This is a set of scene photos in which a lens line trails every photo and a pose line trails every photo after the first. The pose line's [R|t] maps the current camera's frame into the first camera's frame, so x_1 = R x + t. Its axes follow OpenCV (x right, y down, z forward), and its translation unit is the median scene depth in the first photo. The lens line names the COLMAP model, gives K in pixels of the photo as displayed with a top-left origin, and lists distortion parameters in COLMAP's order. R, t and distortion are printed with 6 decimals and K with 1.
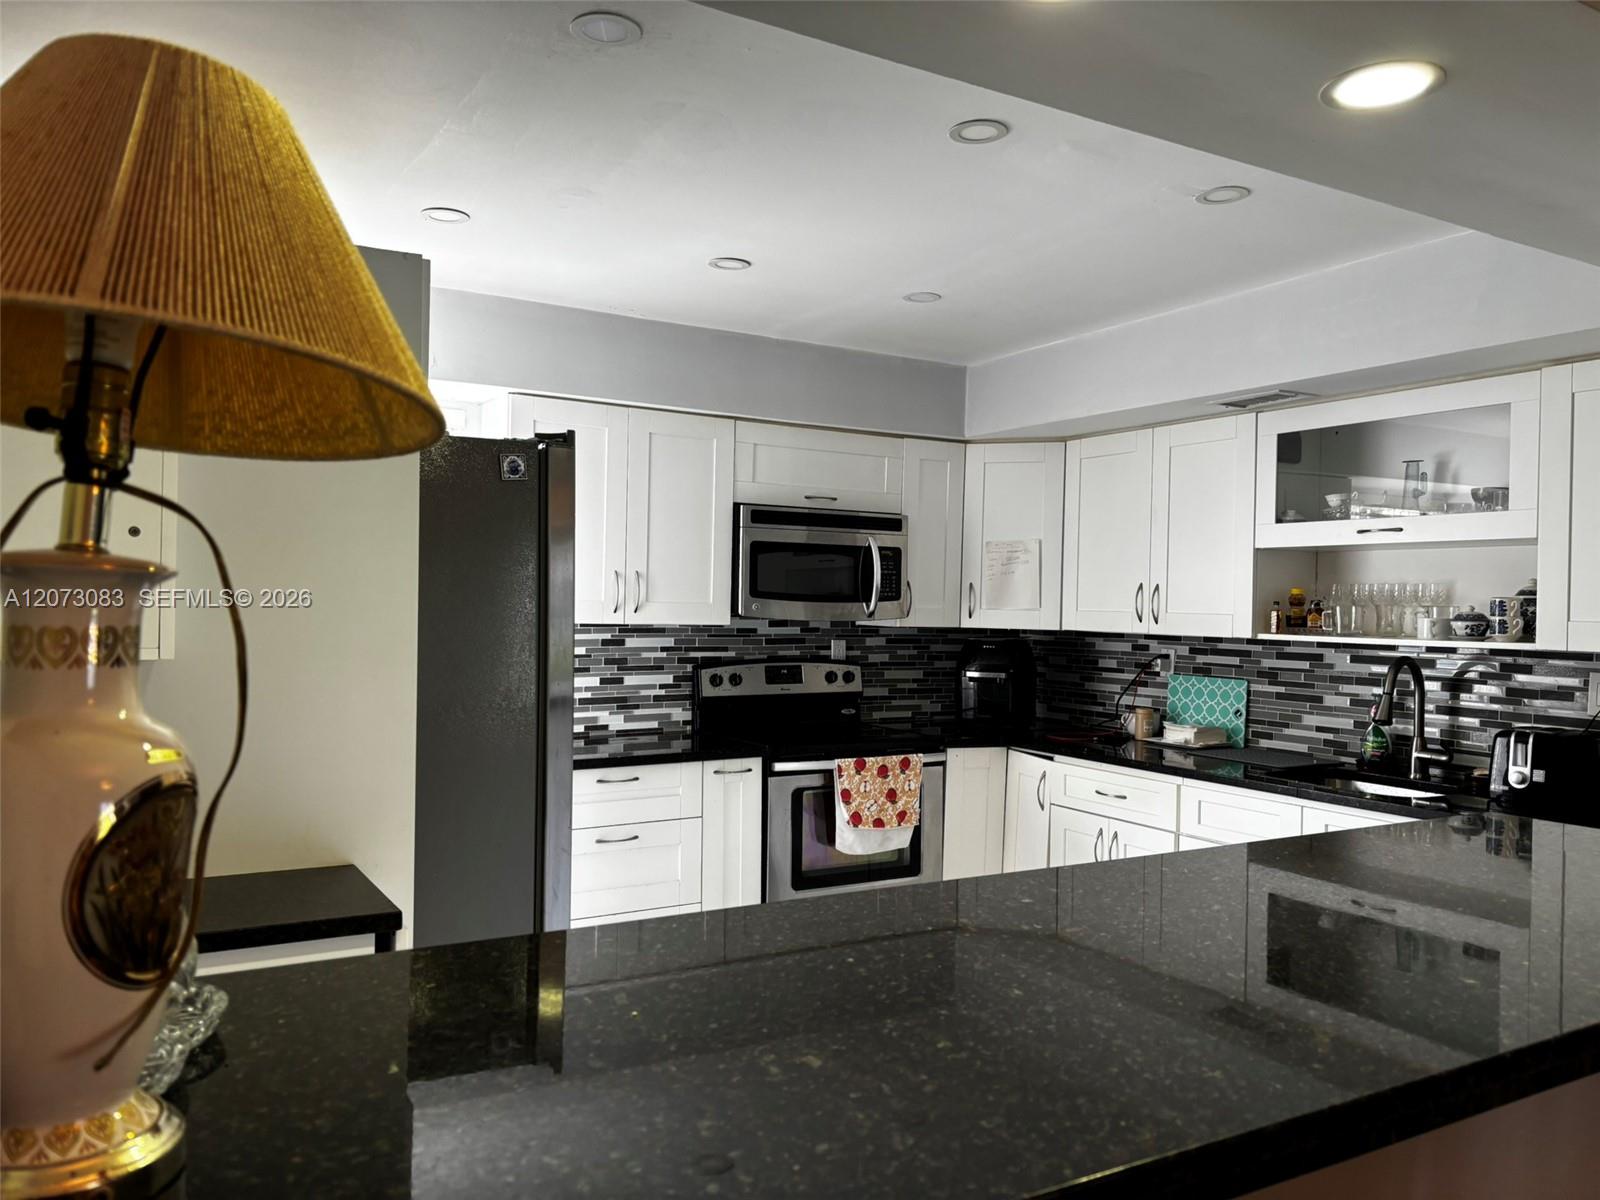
lens RADIAL K [[1216.6, 0, 800.0], [0, 1216.6, 600.0], [0, 0, 1]] dist [0.113131, -0.096613]
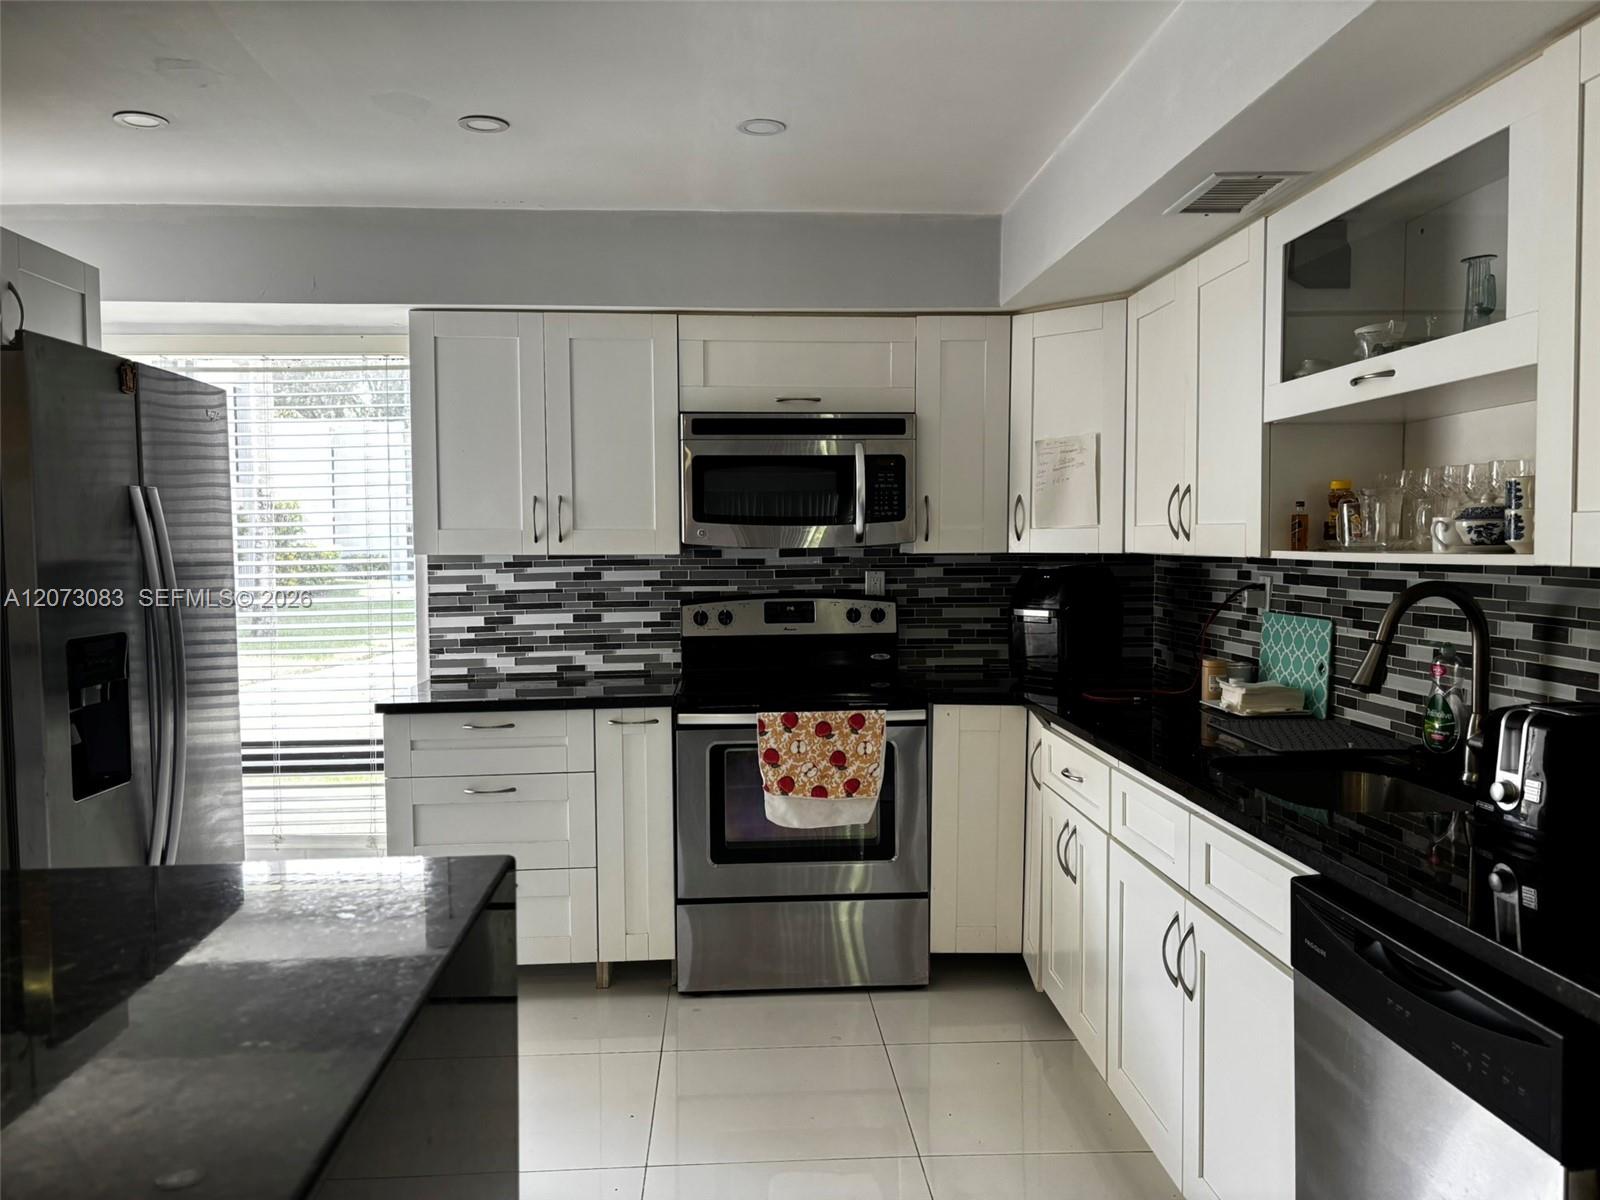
lens RADIAL K [[1216.6, 0, 800.0], [0, 1216.6, 600.0], [0, 0, 1]] dist [0.113131, -0.096613]
pose [[0.889908, -0.001556, -0.456138, 0.404870], [0.023428, 0.998830, 0.042300, 0.017803], [0.455538, -0.048329, 0.888903, 0.257392]]
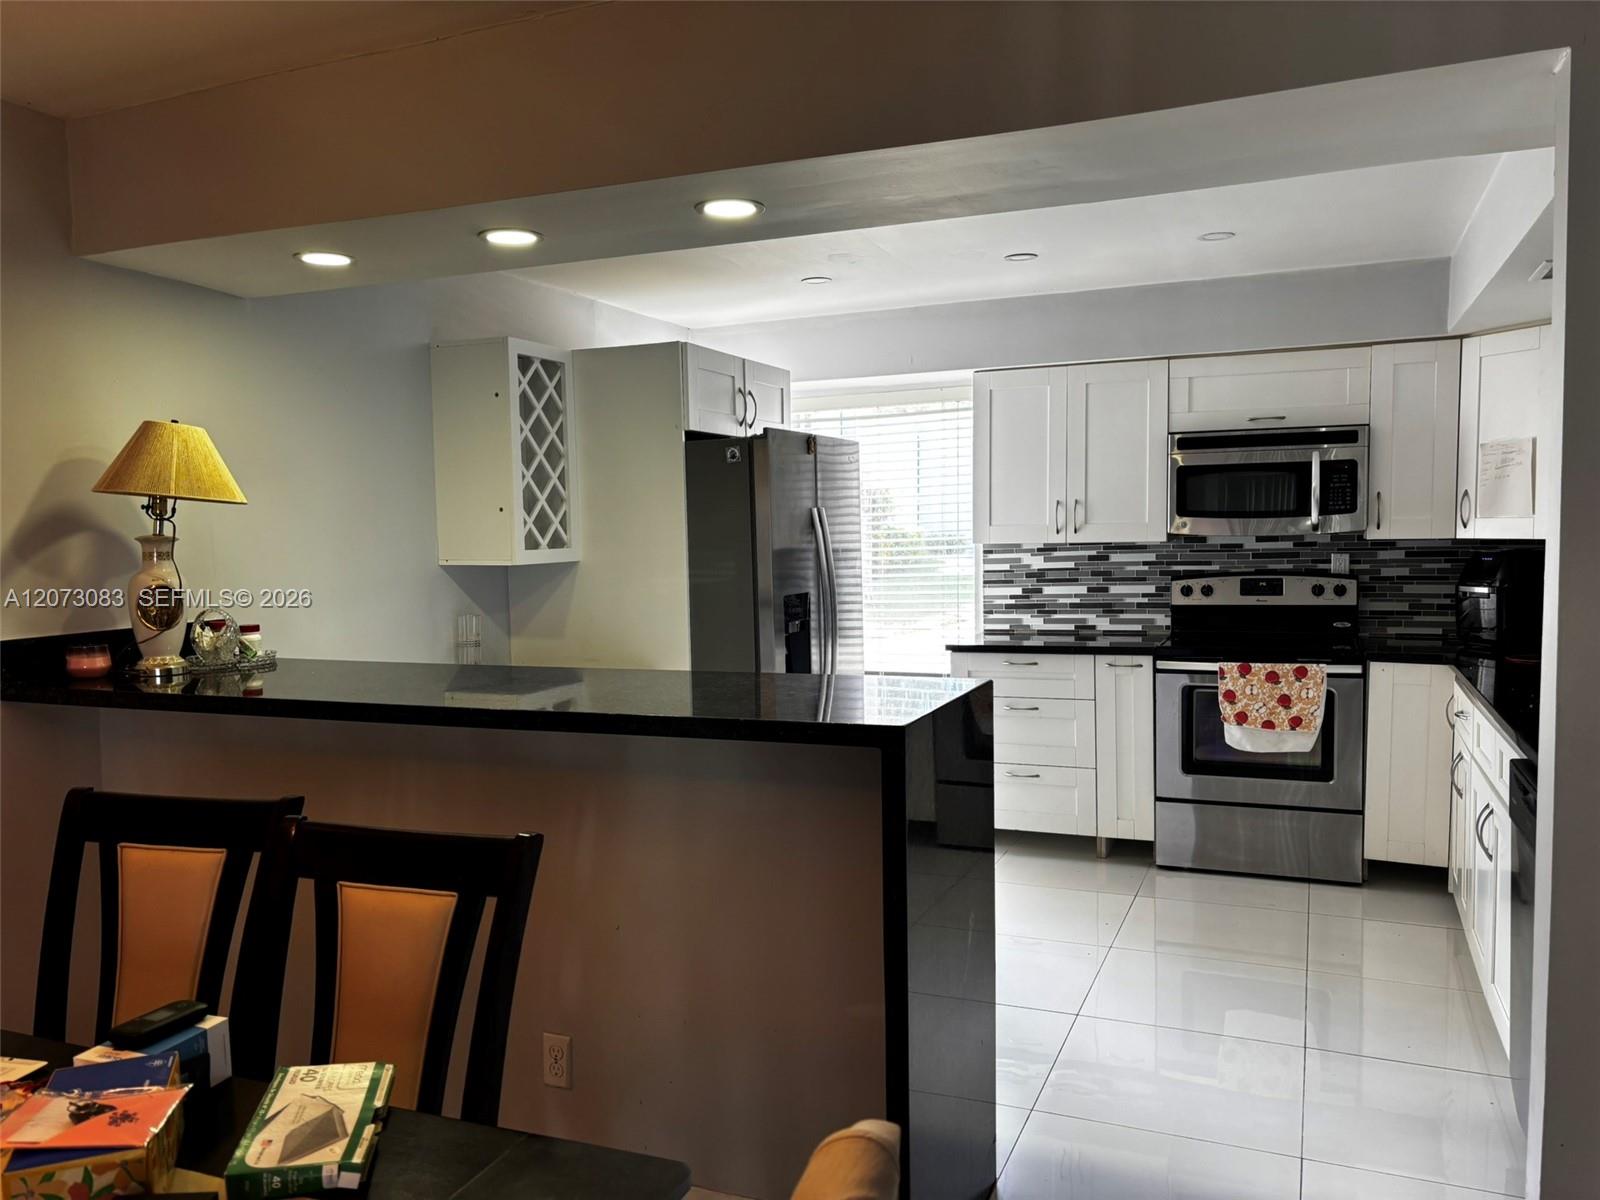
lens RADIAL K [[1238.5, 0, 759.2], [0, 1238.5, 620.4], [0, 0, 1]] dist [0.000986, -0.001064]
pose [[0.574186, 0.033380, -0.818044, 0.656374], [0.034520, 0.997293, 0.064925, 0.005408], [0.817997, -0.065518, 0.571479, 0.021083]]
